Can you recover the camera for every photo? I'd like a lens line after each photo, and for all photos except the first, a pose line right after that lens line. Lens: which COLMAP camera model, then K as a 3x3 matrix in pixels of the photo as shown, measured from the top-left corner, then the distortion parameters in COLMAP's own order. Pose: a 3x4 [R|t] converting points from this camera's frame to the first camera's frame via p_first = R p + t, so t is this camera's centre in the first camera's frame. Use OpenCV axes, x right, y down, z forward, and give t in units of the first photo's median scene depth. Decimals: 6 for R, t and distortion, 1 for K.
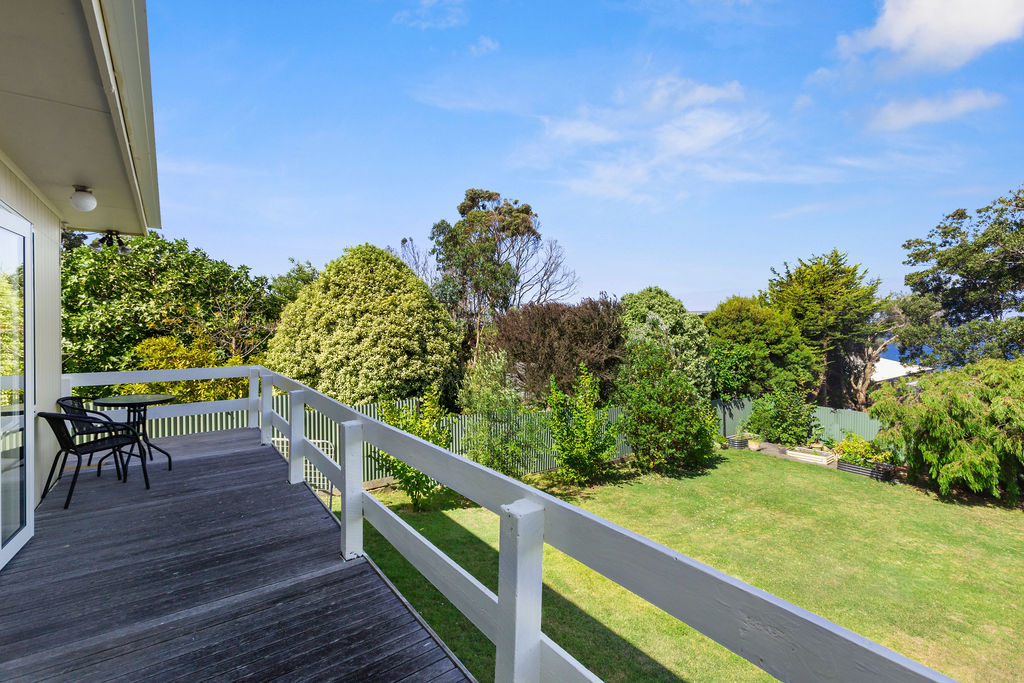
lens RADIAL K [[470.2, 0, 502.7], [0, 470.2, 317.2], [0, 0, 1]] dist [-0.004856, -0.000730]
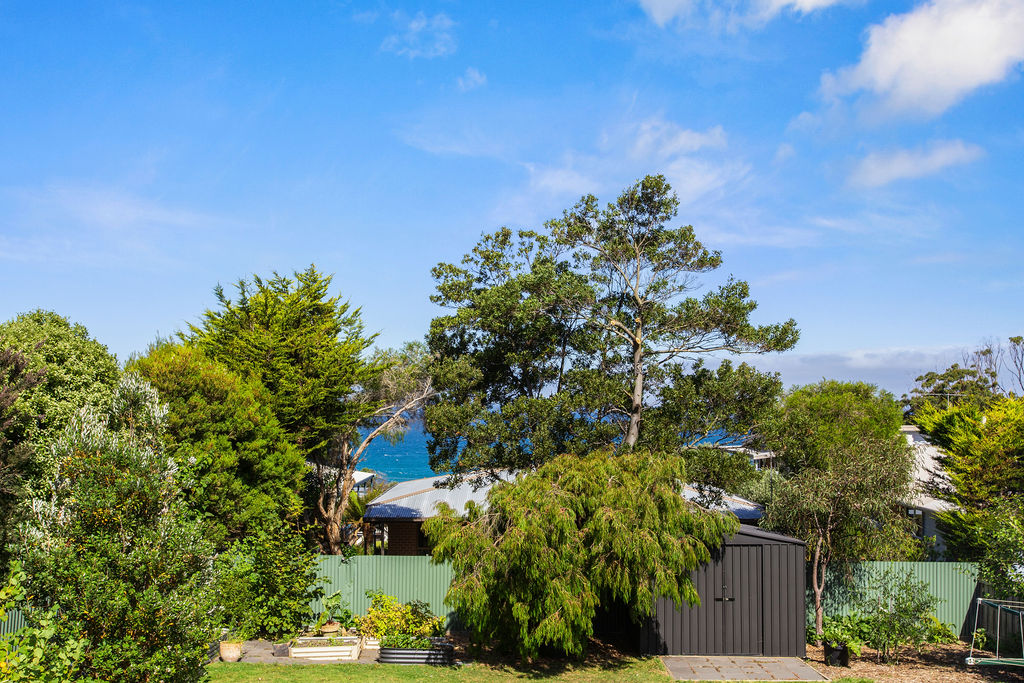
lens RADIAL K [[1016.2, 0, 512.8], [0, 1016.2, 347.5], [0, 0, 1]] dist [0.012085, 0.000000]
pose [[0.596888, 0.044838, 0.801071, -0.145402], [-0.013003, 0.998847, -0.046220, 0.002770], [-0.802219, 0.017172, 0.596783, 0.120921]]
